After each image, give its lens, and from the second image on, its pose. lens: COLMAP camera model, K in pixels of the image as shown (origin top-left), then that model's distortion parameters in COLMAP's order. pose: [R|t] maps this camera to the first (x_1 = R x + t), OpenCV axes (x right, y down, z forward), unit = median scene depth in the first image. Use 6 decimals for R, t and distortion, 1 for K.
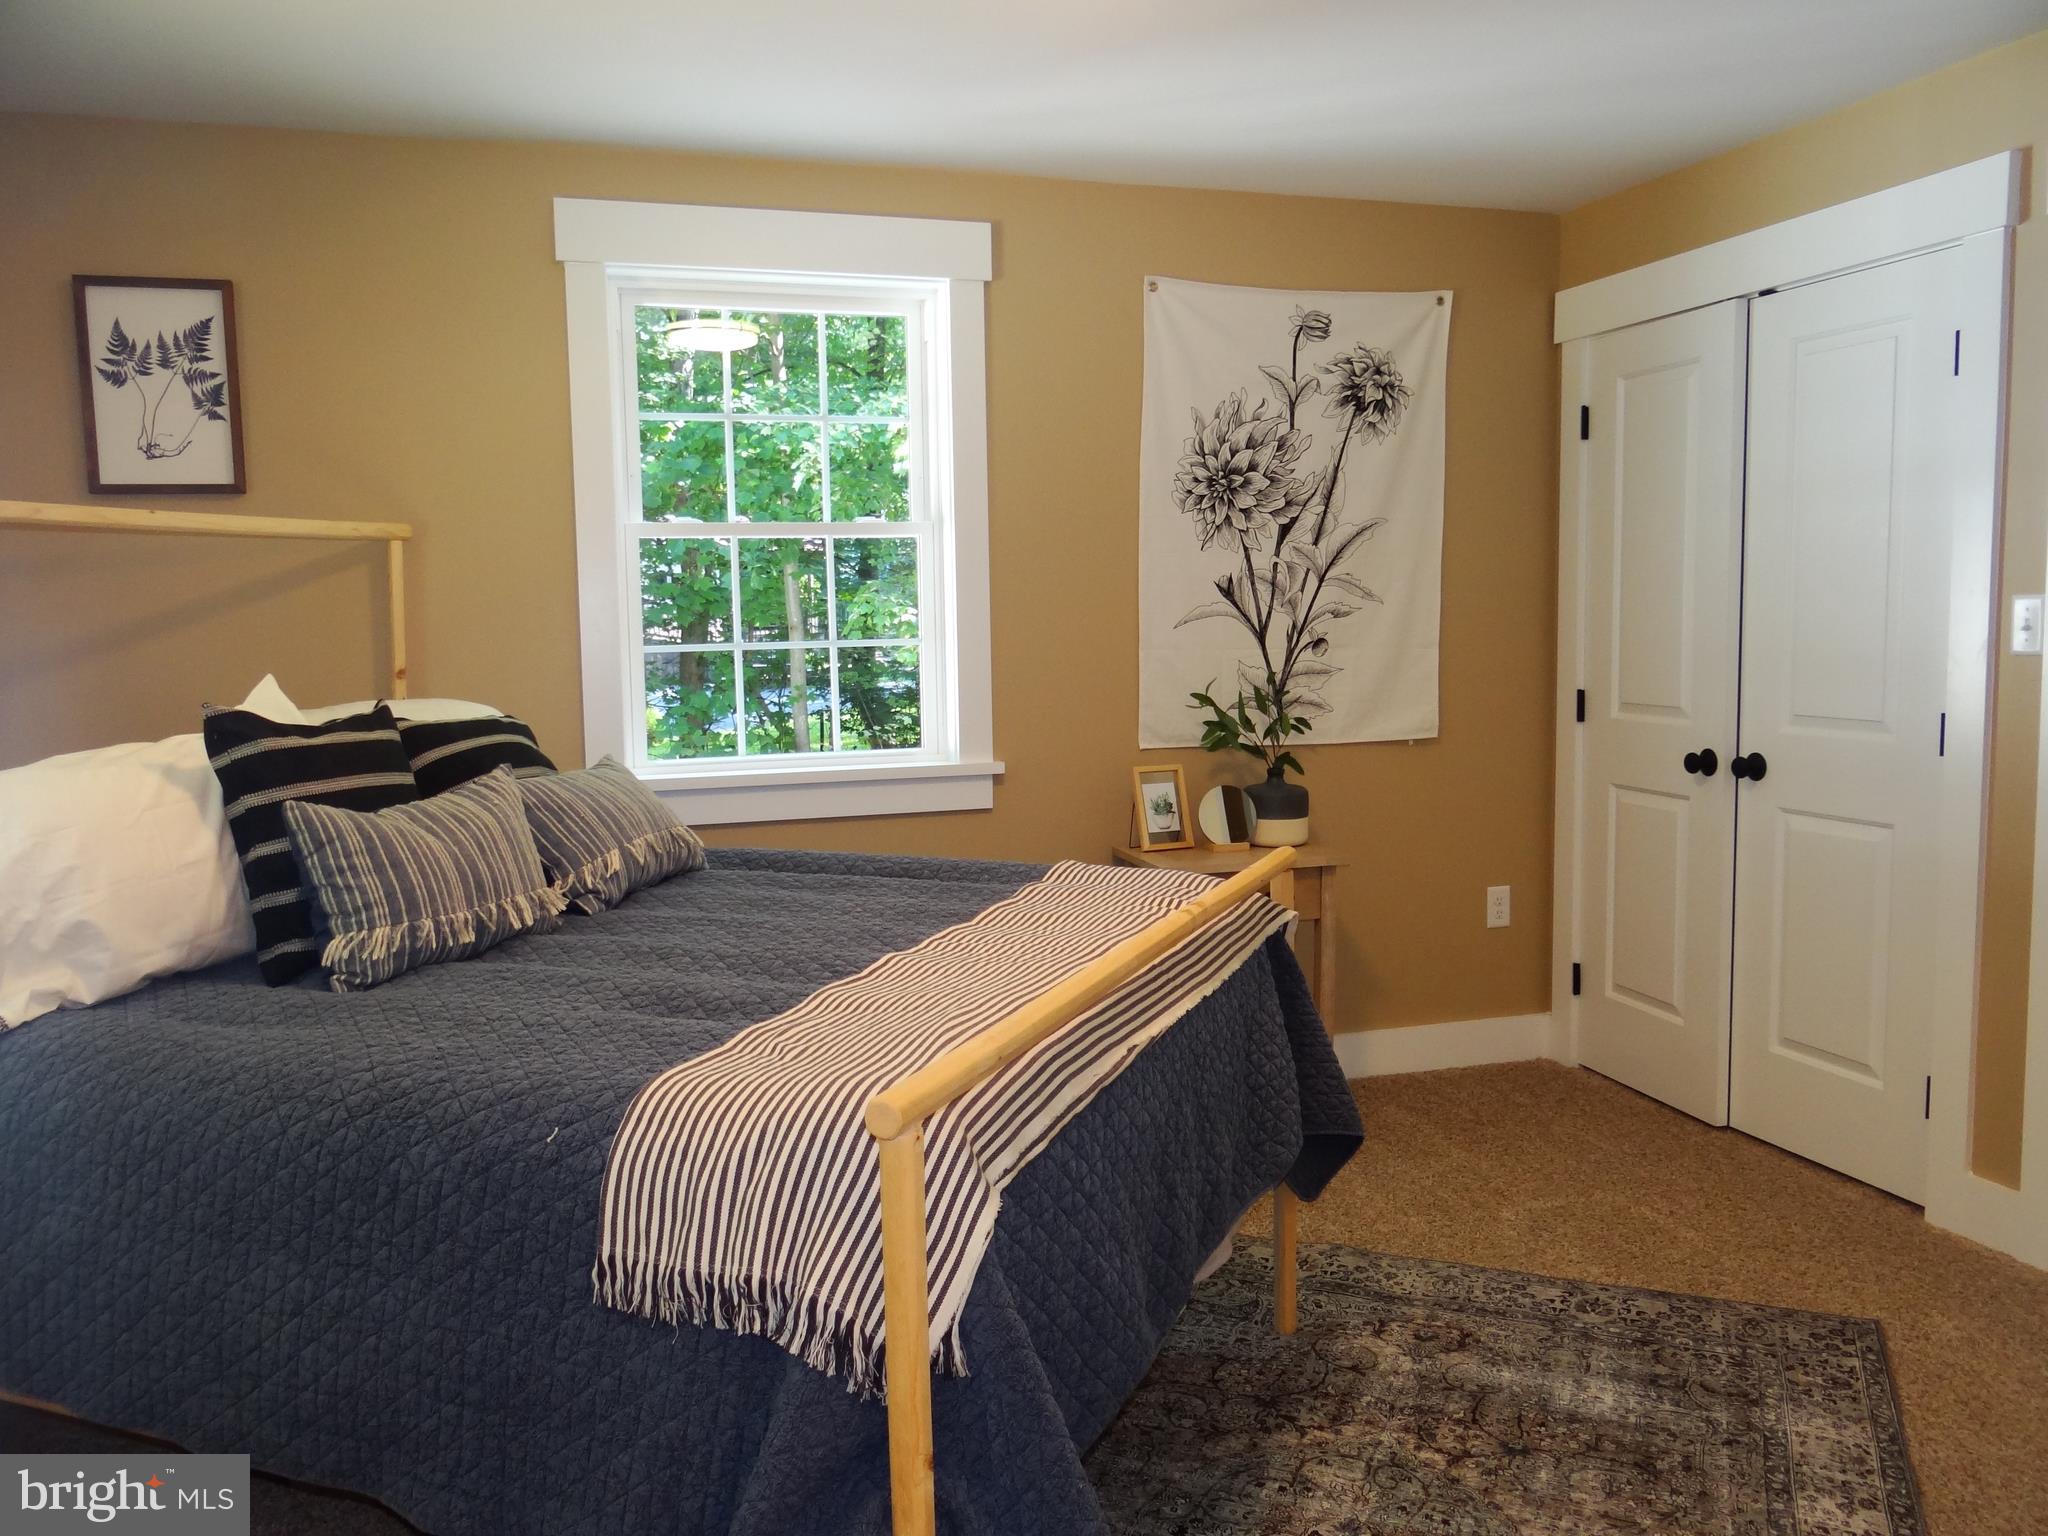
lens RADIAL K [[1578.9, 0, 1024.0], [0, 1578.9, 768.0], [0, 0, 1]] dist [-0.007128, 0.004832]
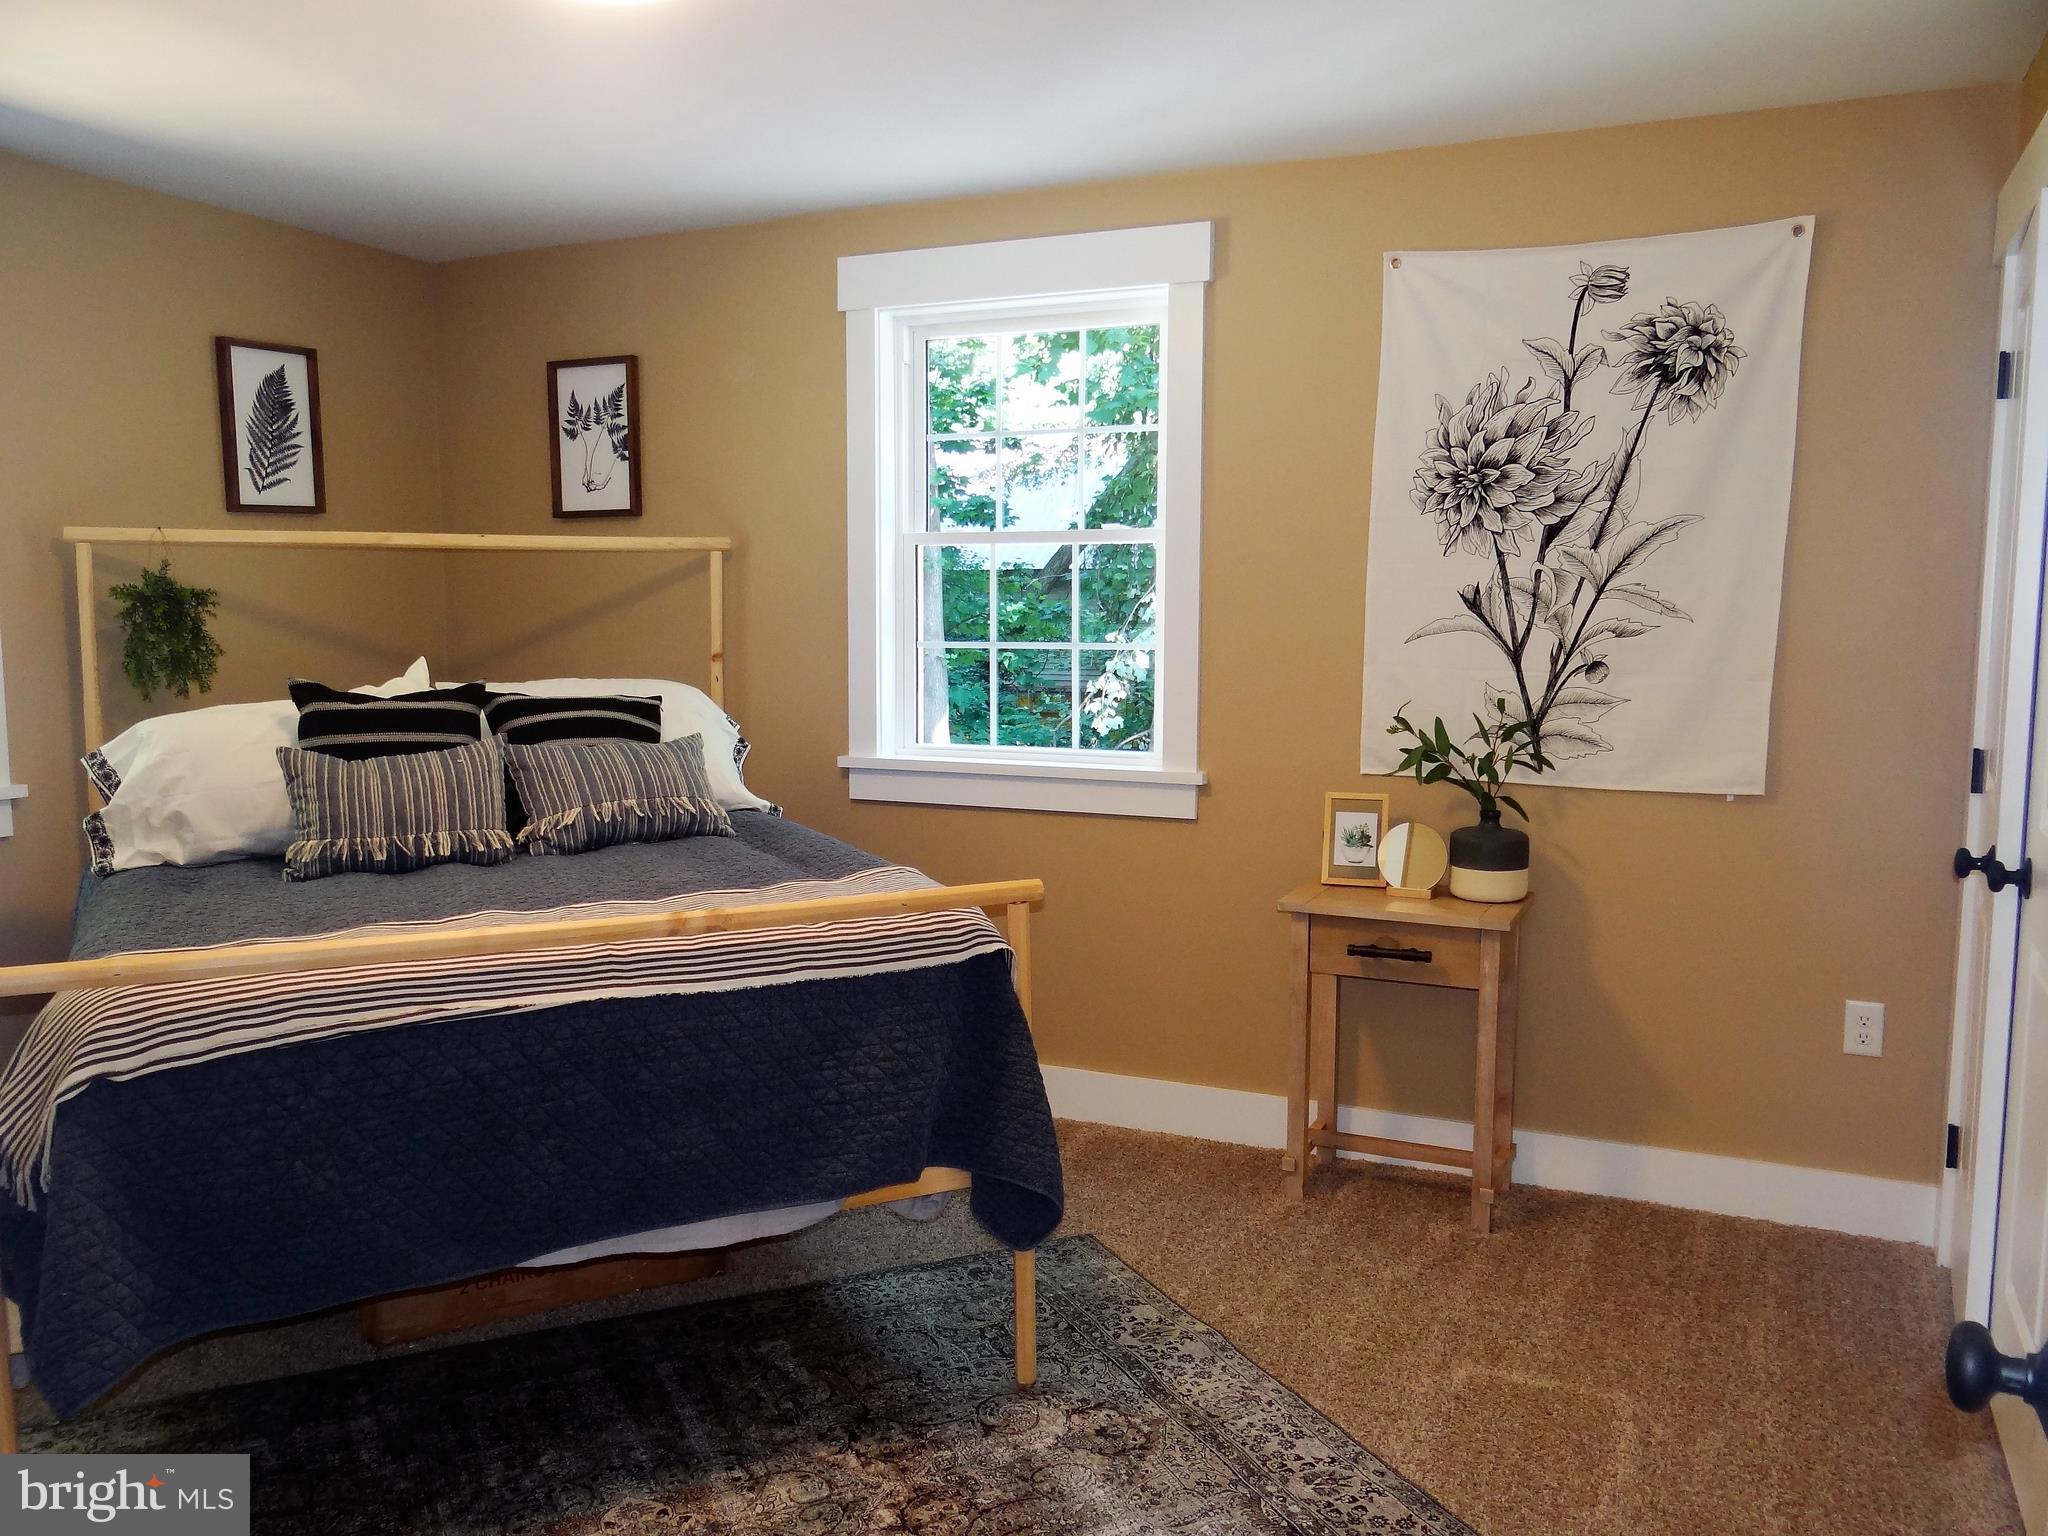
lens RADIAL K [[1587.3, 0, 1030.2], [0, 1587.3, 771.0], [0, 0, 1]] dist [-0.008598, 0.007591]
pose [[0.751425, 0.089941, -0.653660, 0.528933], [-0.078931, 0.995805, 0.046283, -0.040955], [0.655081, 0.016815, 0.755372, 0.180788]]
